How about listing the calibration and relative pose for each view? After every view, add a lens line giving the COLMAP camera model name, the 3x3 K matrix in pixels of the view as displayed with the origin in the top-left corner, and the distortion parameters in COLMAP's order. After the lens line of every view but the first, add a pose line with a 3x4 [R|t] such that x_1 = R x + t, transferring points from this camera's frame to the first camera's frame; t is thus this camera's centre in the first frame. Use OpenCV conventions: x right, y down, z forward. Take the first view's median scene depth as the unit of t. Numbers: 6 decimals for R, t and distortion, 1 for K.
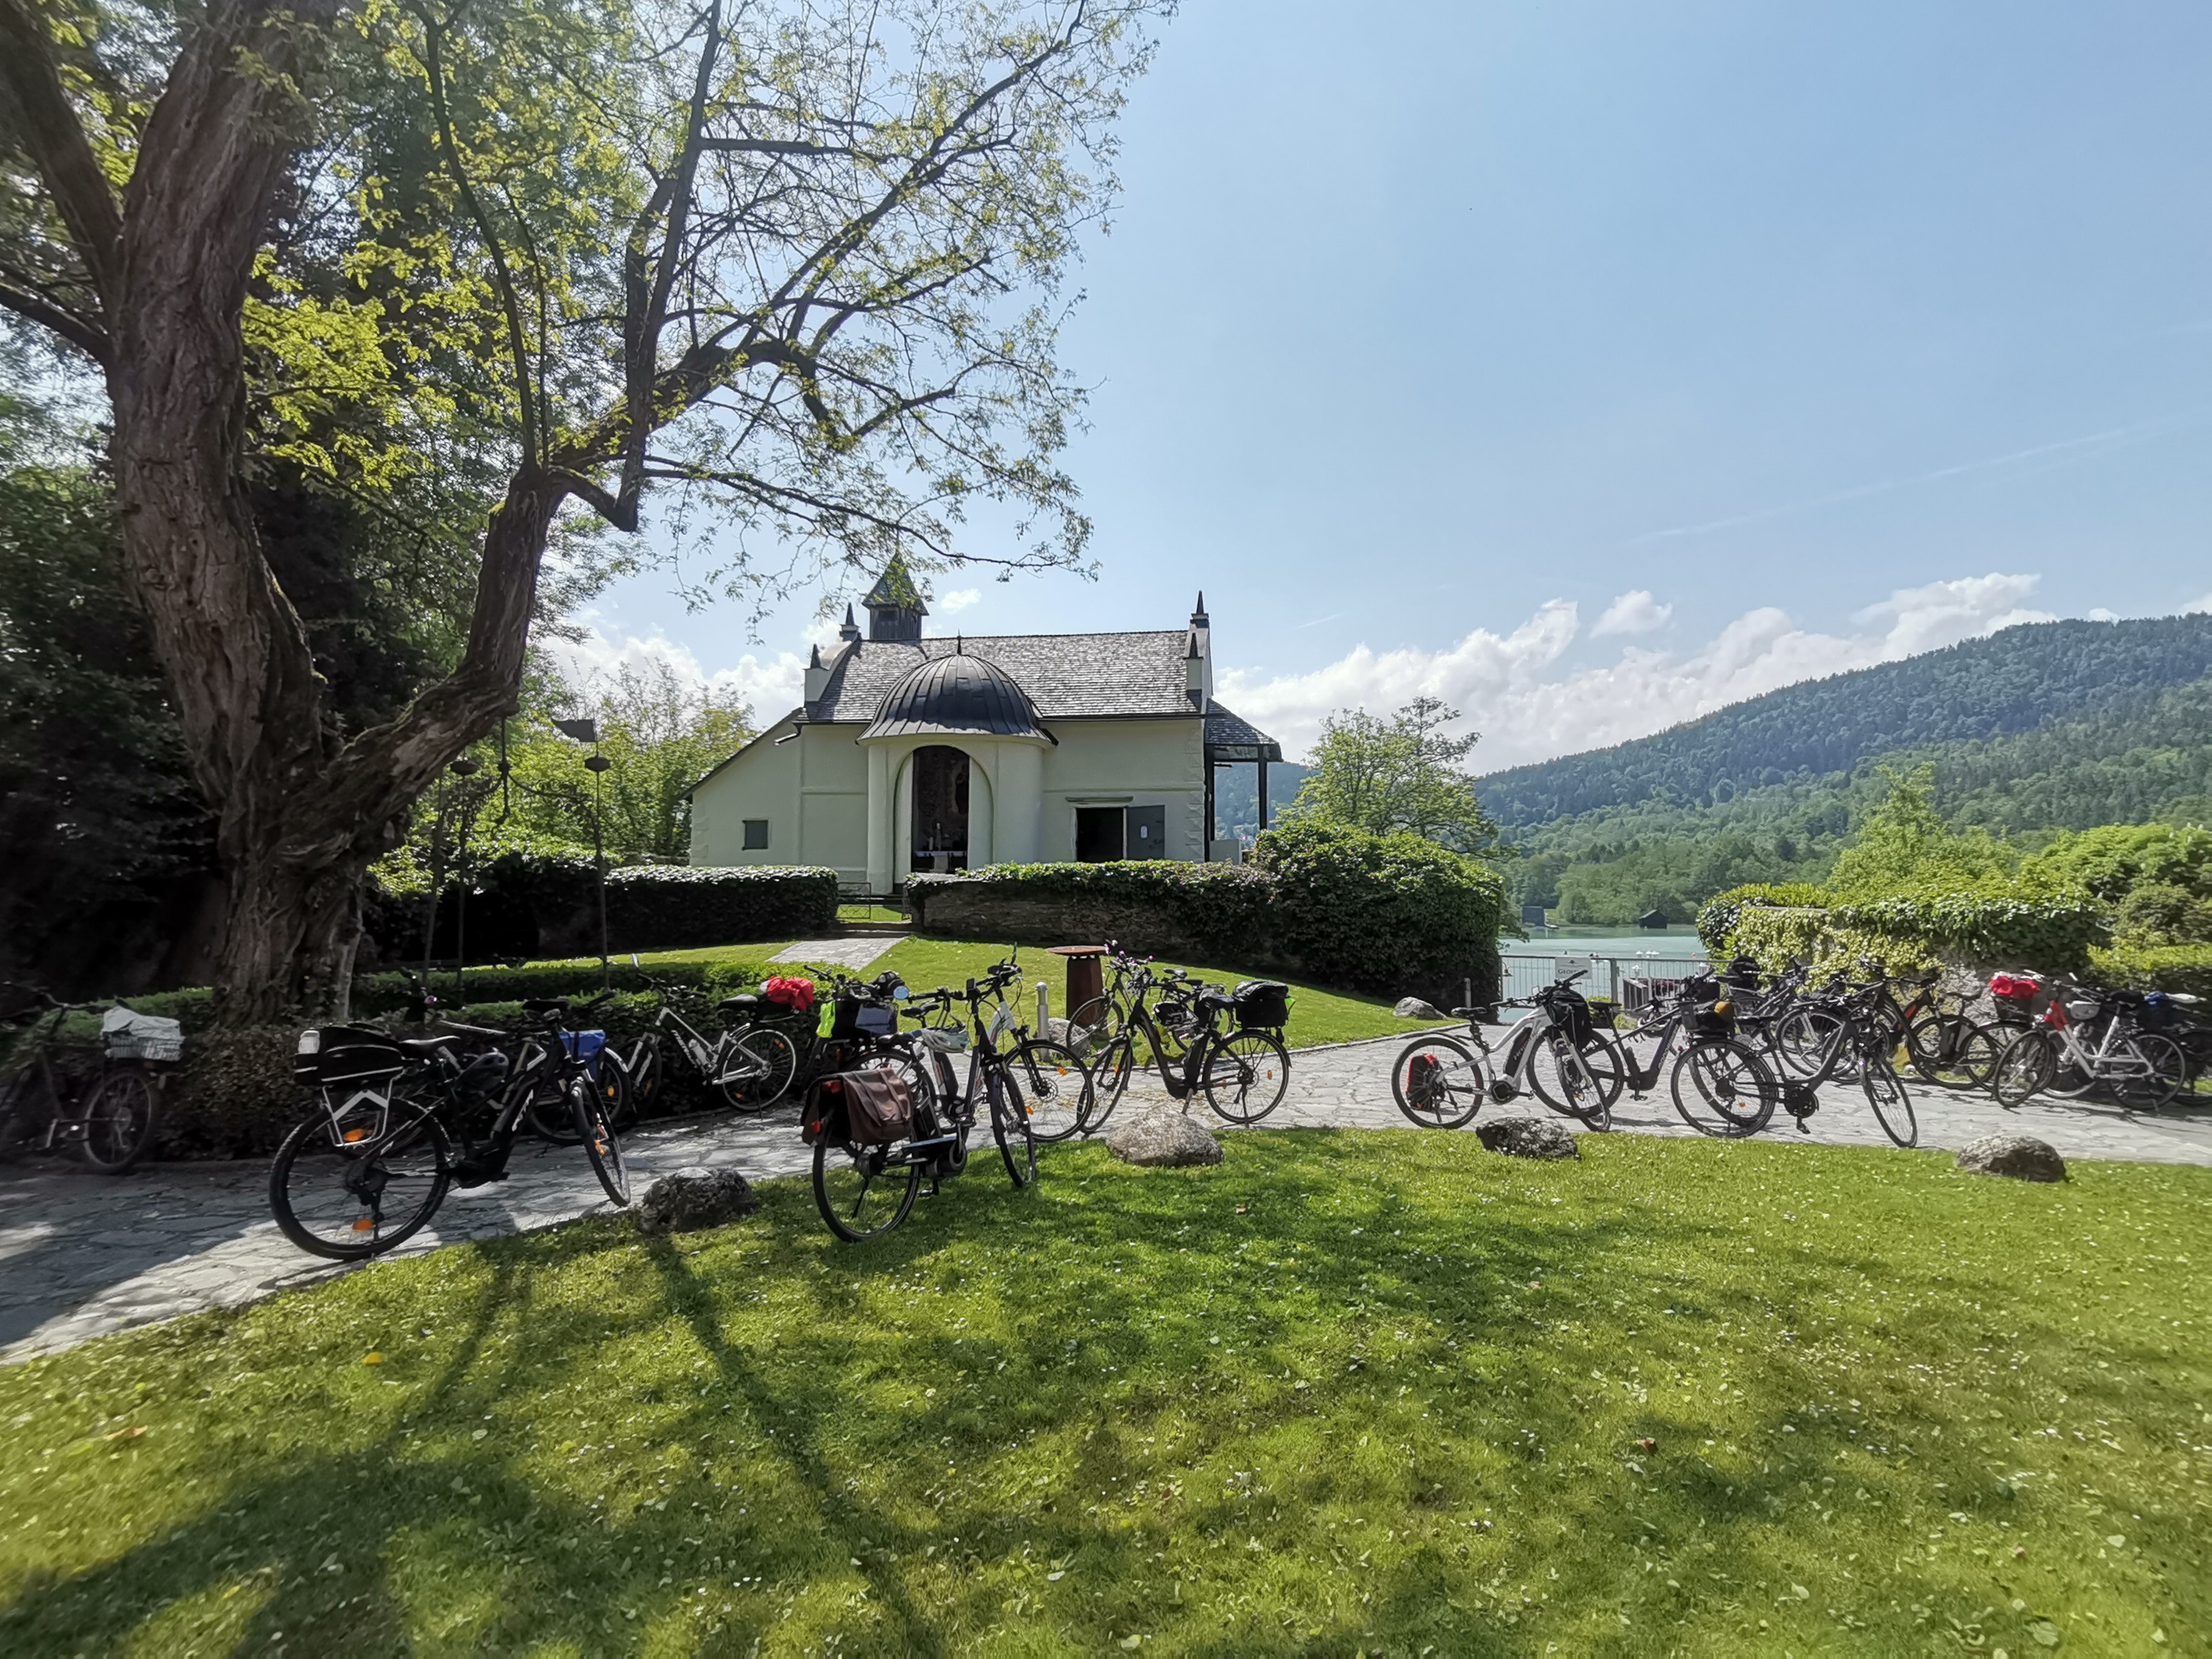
lens RADIAL K [[1148.5, 0, 1117.6], [0, 1148.5, 831.8], [0, 0, 1]] dist [0.002935, 0.000048]
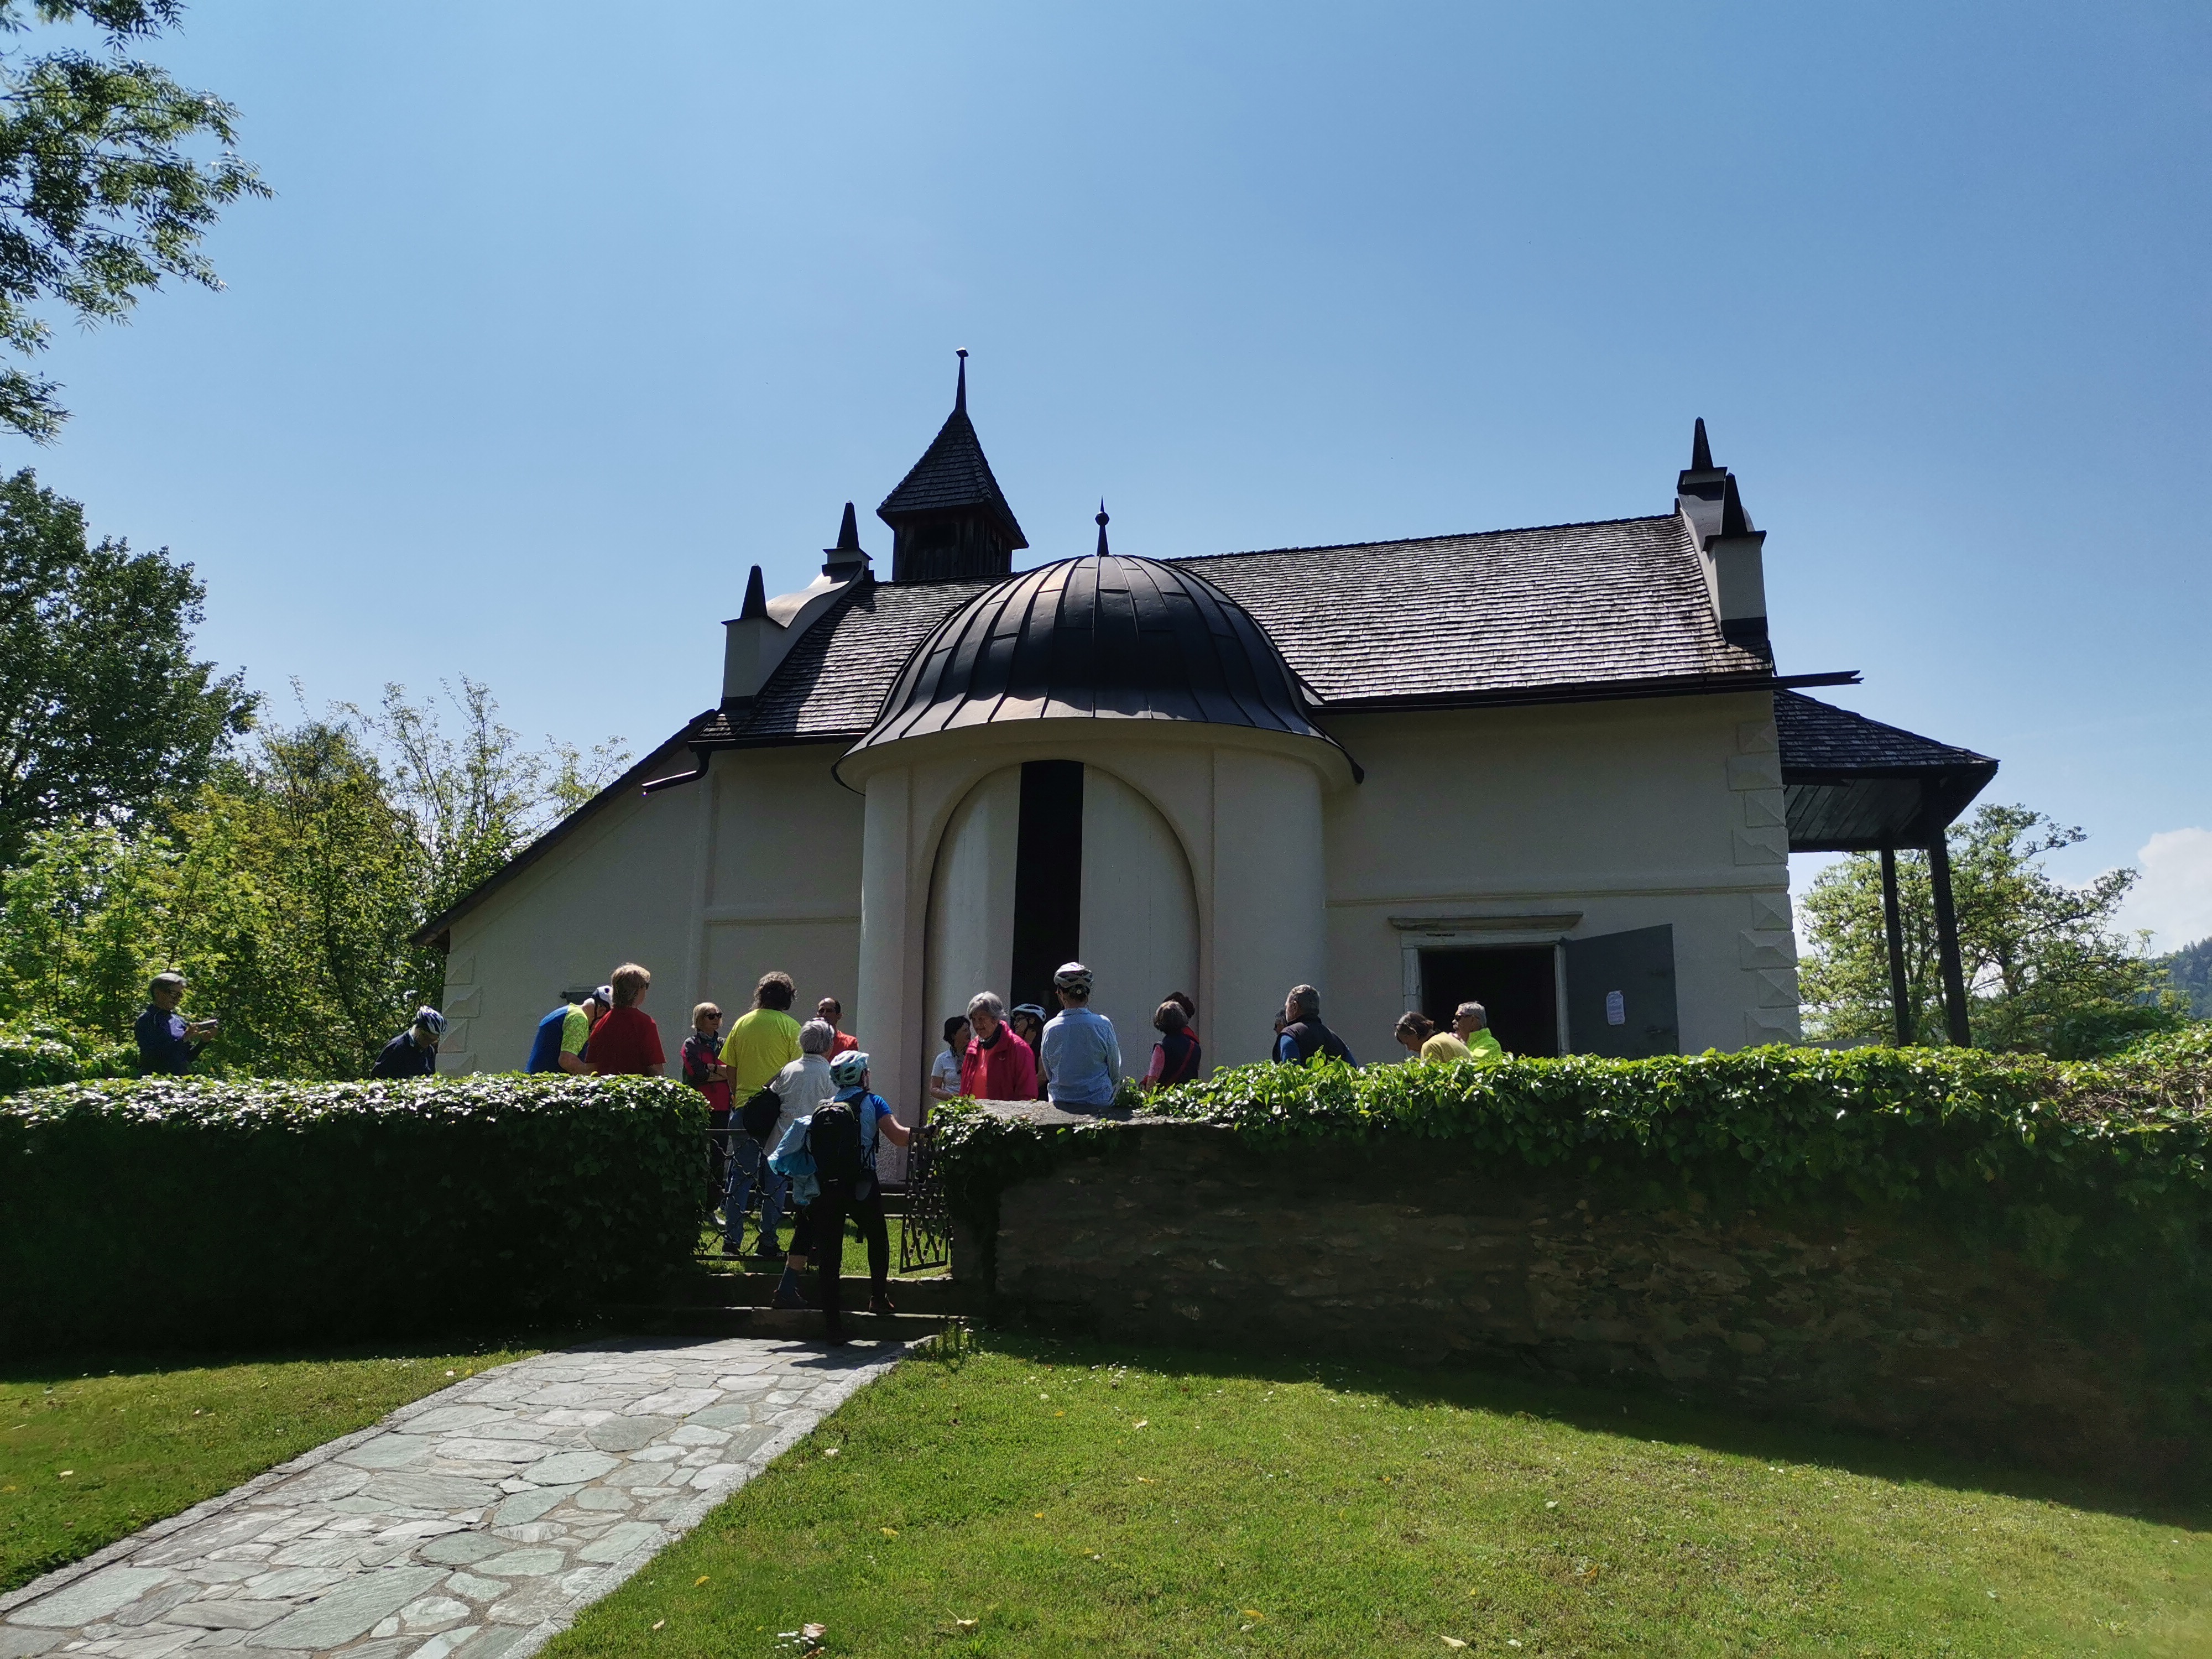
lens RADIAL K [[1659.8, 0, 1099.3], [0, 1659.8, 815.0], [0, 0, 1]] dist [0.007302, 0.001609]
pose [[0.992983, -0.015031, -0.117301, -0.072339], [-0.005520, 0.984917, -0.172938, 0.028728], [0.118131, 0.172372, 0.977923, 0.449989]]
